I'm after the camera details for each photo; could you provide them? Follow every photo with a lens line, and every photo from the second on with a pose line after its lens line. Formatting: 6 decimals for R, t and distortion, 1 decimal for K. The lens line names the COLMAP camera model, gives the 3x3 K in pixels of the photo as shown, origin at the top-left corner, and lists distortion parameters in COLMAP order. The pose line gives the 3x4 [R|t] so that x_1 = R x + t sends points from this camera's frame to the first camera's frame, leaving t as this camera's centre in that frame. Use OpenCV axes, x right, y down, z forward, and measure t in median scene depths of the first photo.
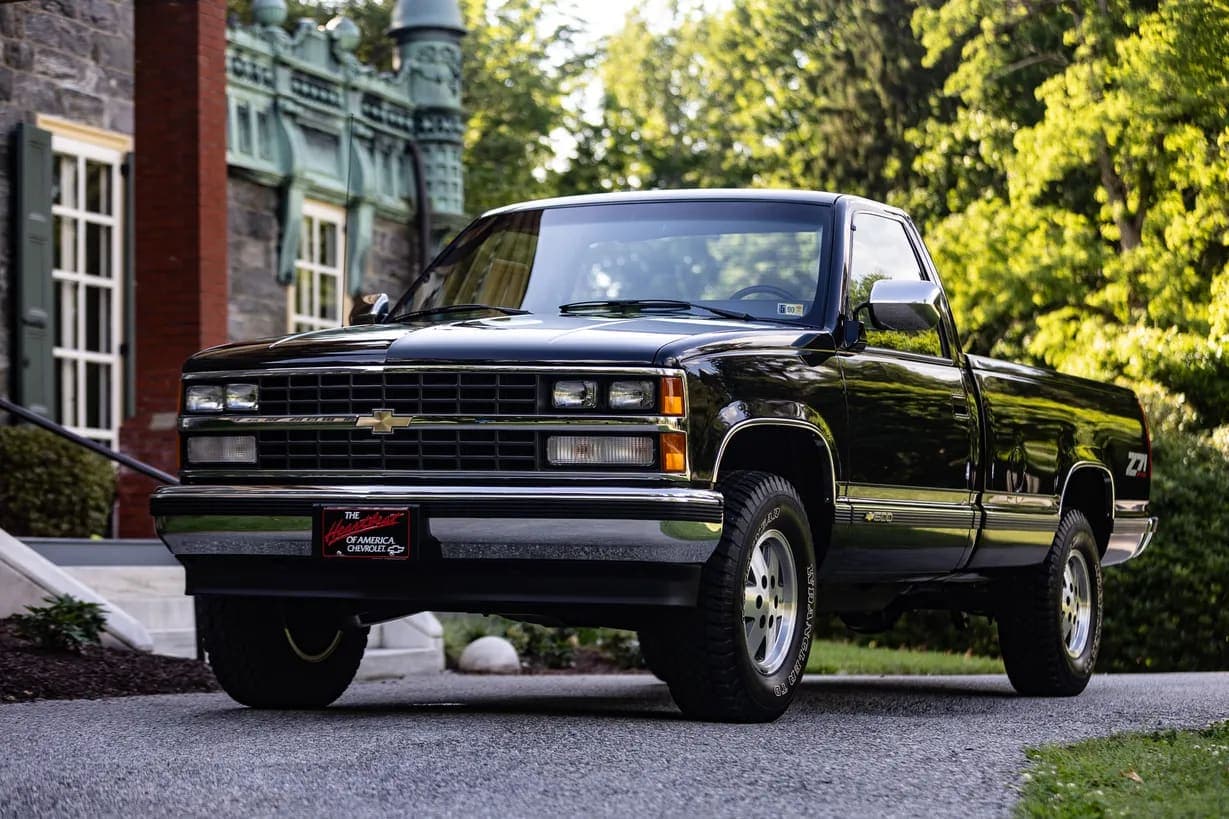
lens RADIAL K [[2943.8, 0, 618.6], [0, 2943.8, 329.6], [0, 0, 1]] dist [0.033880, -0.457394]
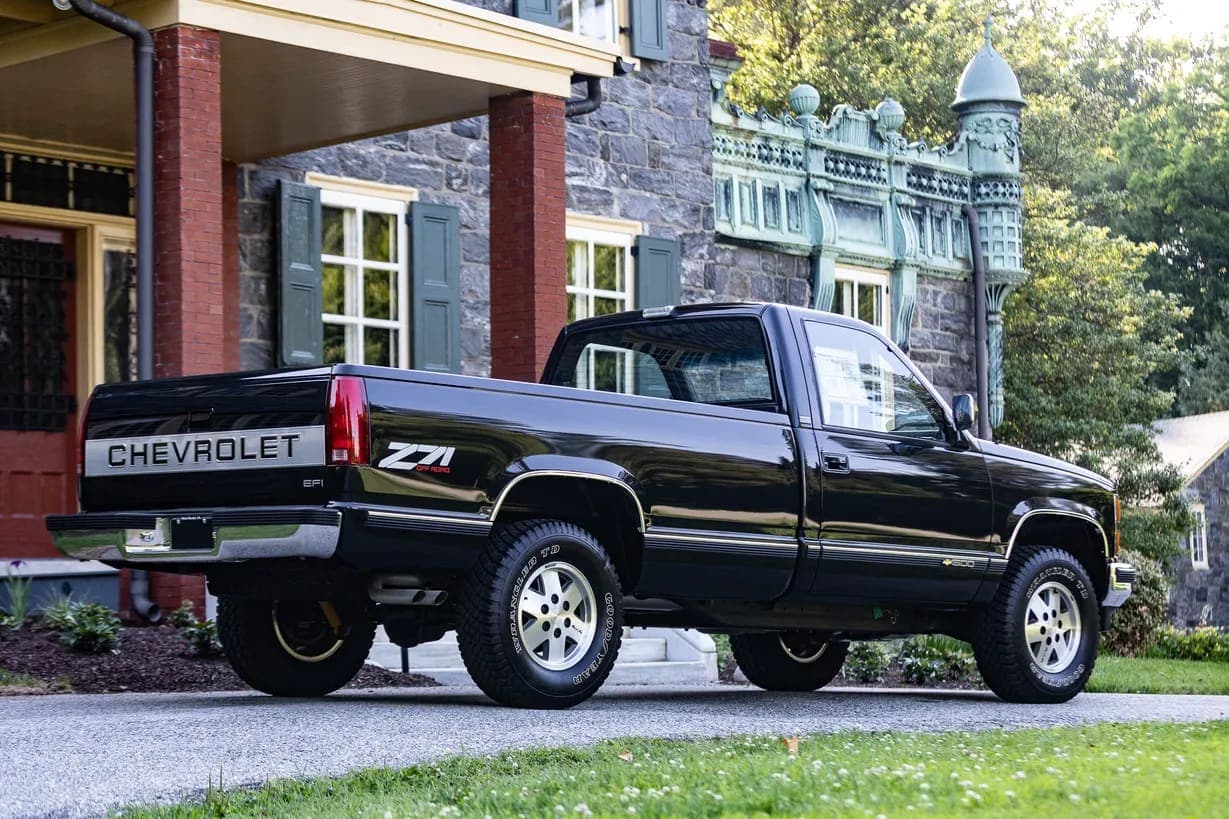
lens RADIAL K [[2835.1, 0, 583.1], [0, 2835.1, 412.9], [0, 0, 1]] dist [0.120511, -0.004014]
pose [[0.934909, -0.018878, -0.354386, 0.215623], [0.025405, 0.999582, 0.013775, -0.006211], [0.353978, -0.021881, 0.934998, -0.061968]]
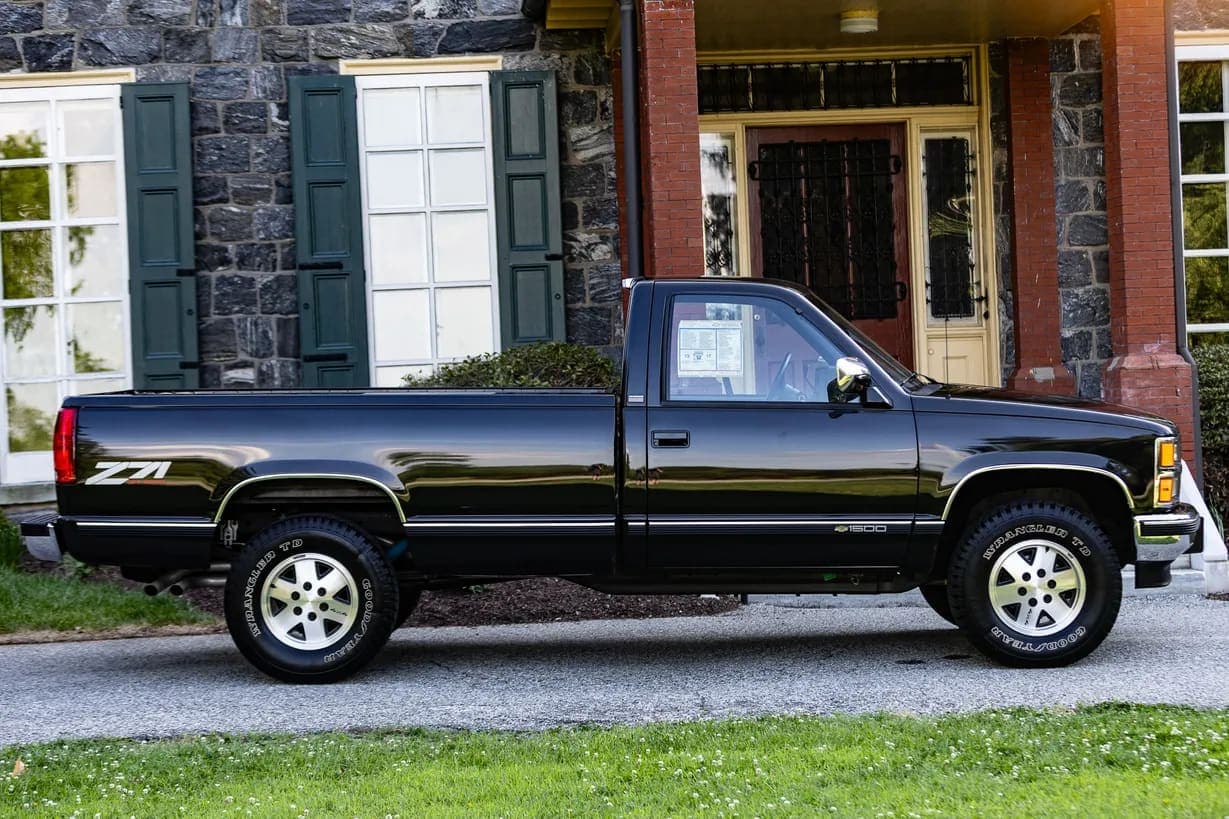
lens RADIAL K [[2926.4, 0, 662.3], [0, 2926.4, 411.3], [0, 0, 1]] dist [0.155591, -0.593019]
pose [[0.436602, 0.005397, -0.899639, 0.616498], [0.109918, 0.992170, 0.059296, -0.029459], [0.892915, -0.124775, 0.432590, 0.243086]]
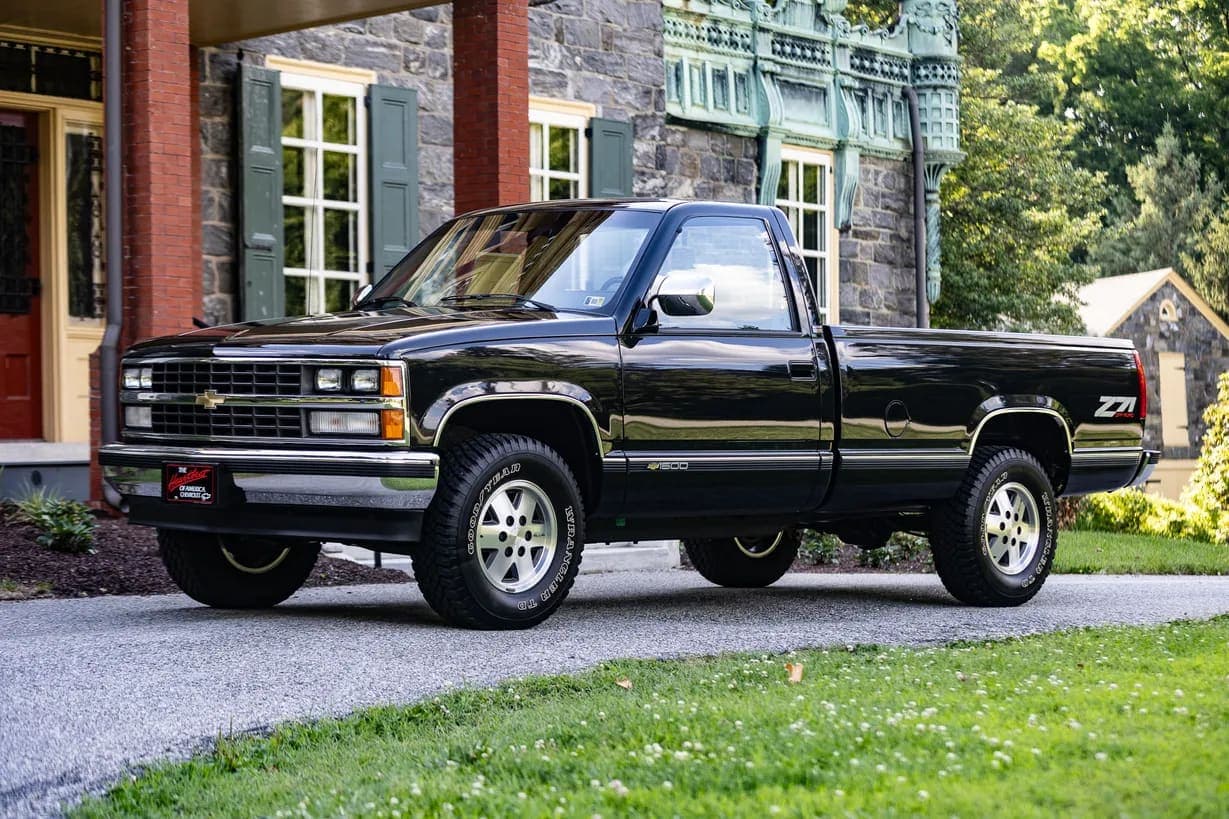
lens RADIAL K [[2718.9, 0, 666.0], [0, 2718.9, 412.9], [0, 0, 1]] dist [0.048258, -0.532529]
pose [[0.953718, 0.001844, -0.300697, 0.197376], [0.020185, 0.997333, 0.070138, -0.018208], [0.300024, -0.072961, 0.951137, -0.044961]]
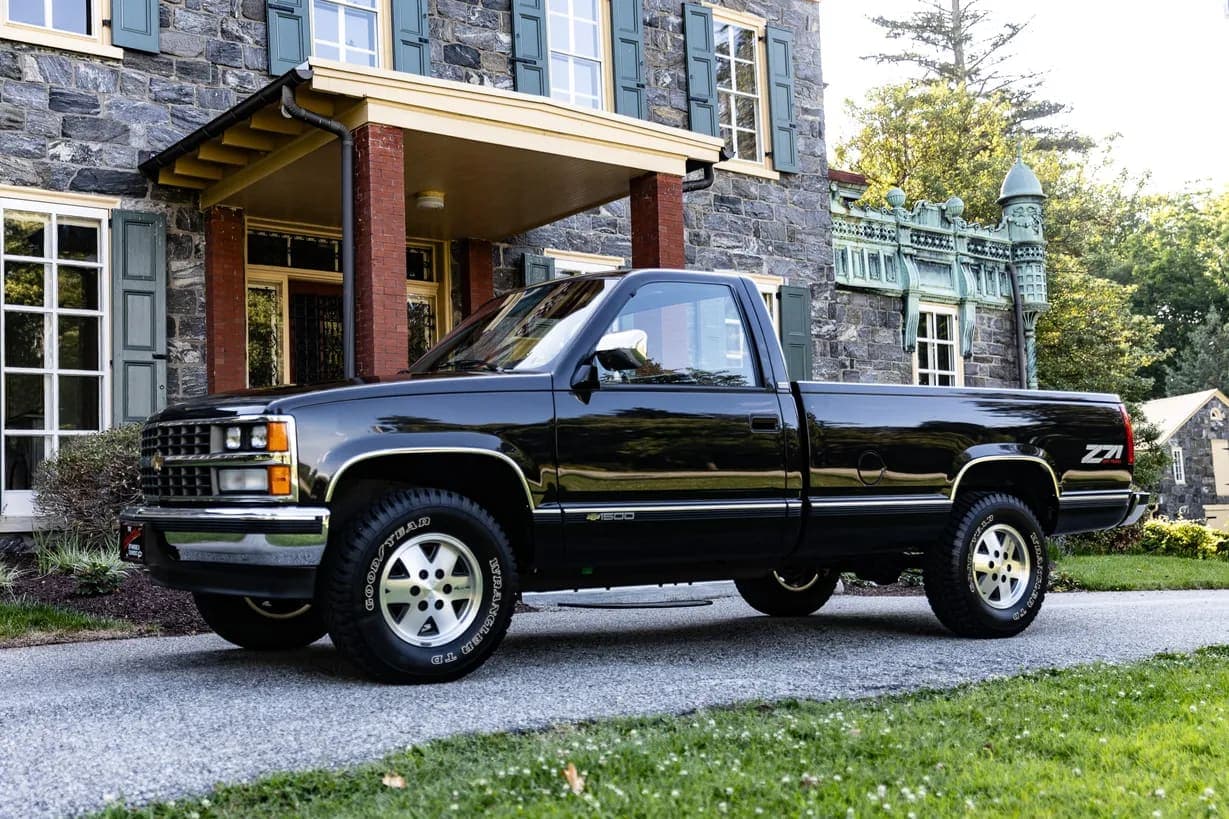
lens RADIAL K [[1397.8, 0, 638.8], [0, 1397.8, 407.3], [0, 0, 1]] dist [0.046188, -0.025953]
pose [[0.867298, -0.049898, -0.495281, 0.183374], [0.059110, 0.998247, 0.002937, 0.006766], [0.494267, -0.031823, 0.868728, 0.215594]]
